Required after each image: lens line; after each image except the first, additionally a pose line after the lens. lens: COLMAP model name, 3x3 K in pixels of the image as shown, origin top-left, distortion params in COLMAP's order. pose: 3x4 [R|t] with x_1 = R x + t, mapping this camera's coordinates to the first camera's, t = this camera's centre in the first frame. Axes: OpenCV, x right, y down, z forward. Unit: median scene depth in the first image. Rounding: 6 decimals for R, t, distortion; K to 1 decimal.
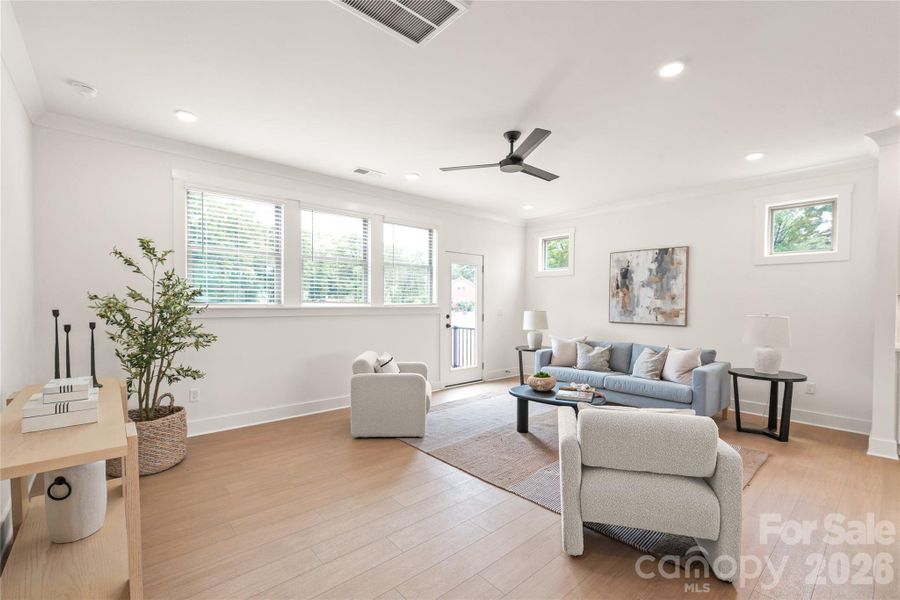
lens RADIAL K [[385.1, 0, 456.4], [0, 385.1, 311.5], [0, 0, 1]] dist [0.001066, 0.000573]
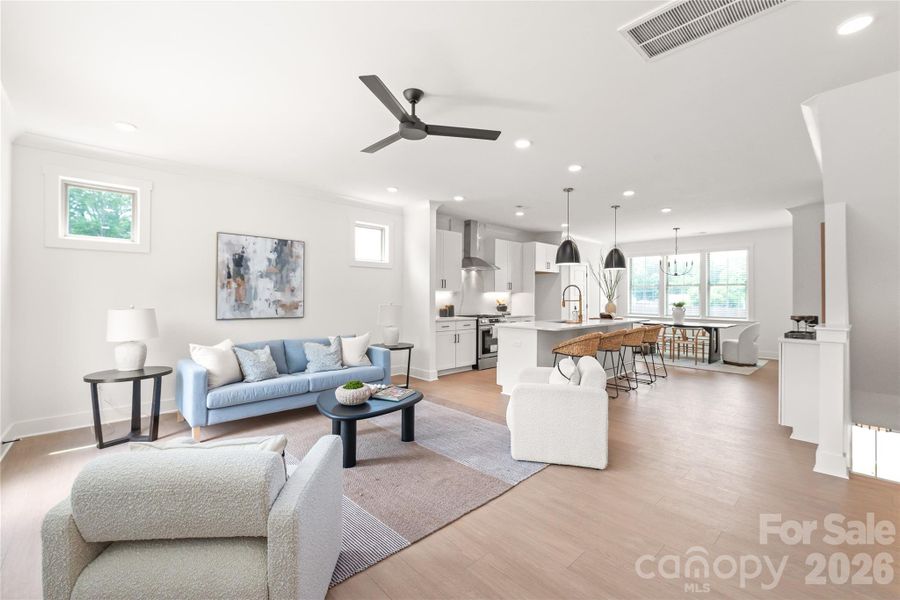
lens RADIAL K [[385.1, 0, 442.8], [0, 385.1, 296.0], [0, 0, 1]] dist [0.001066, 0.000573]
pose [[-0.013276, -0.006014, 0.999894, -0.448491], [0.021043, 0.999759, 0.006292, -0.018385], [-0.999690, 0.021124, -0.013146, 0.621492]]
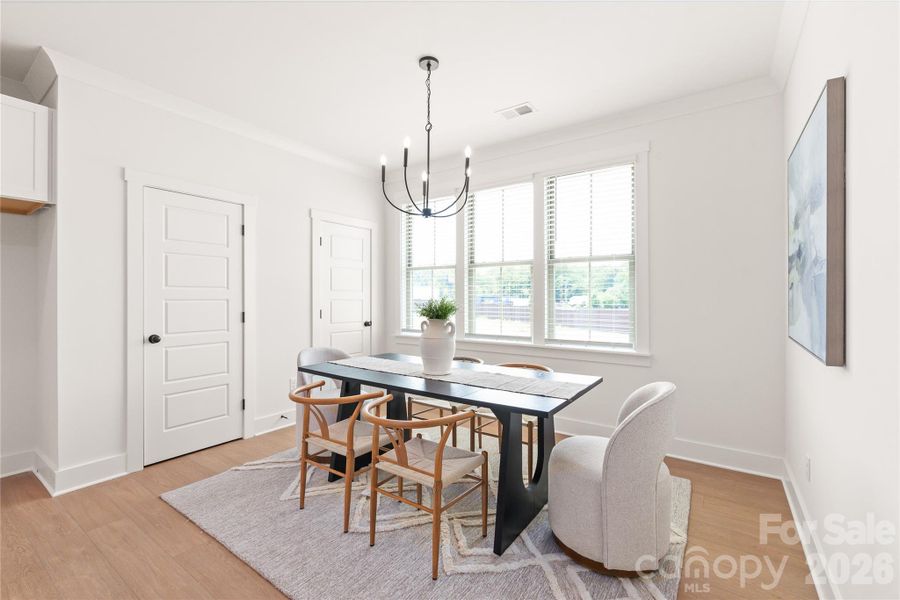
lens RADIAL K [[385.1, 0, 447.7], [0, 385.1, 294.4], [0, 0, 1]] dist [0.001066, 0.000573]
pose [[-0.227812, 0.003741, 0.973698, 0.635652], [0.024601, 0.999696, 0.001915, 0.024037], [-0.973394, 0.024391, -0.227835, -0.258141]]
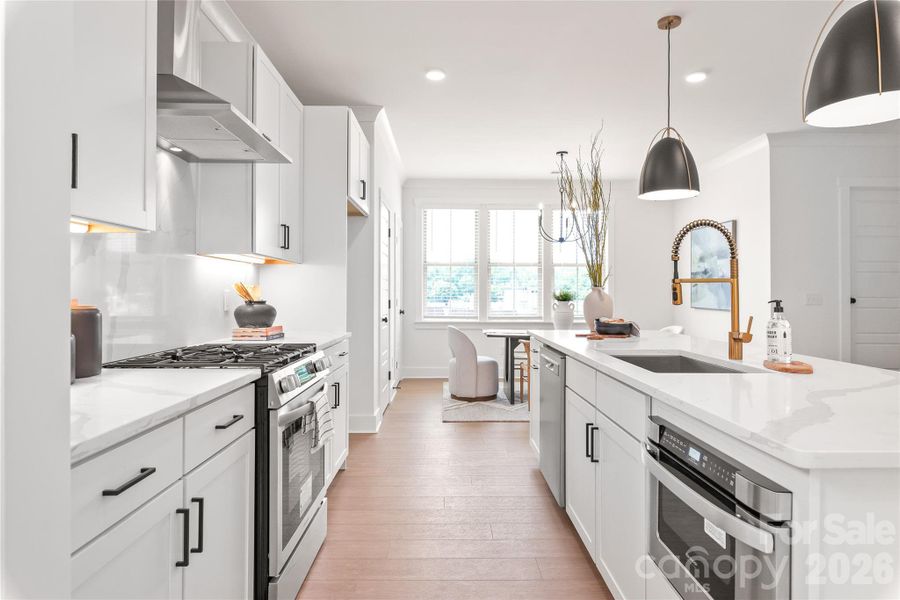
lens RADIAL K [[539.8, 0, 448.5], [0, 539.8, 296.1], [0, 0, 1]] dist [-0.008342, -0.000824]
pose [[-0.747866, -0.012717, 0.663728, 0.517116], [0.009157, 0.999524, 0.029469, 0.007575], [-0.663786, 0.028117, -0.747394, 0.670510]]
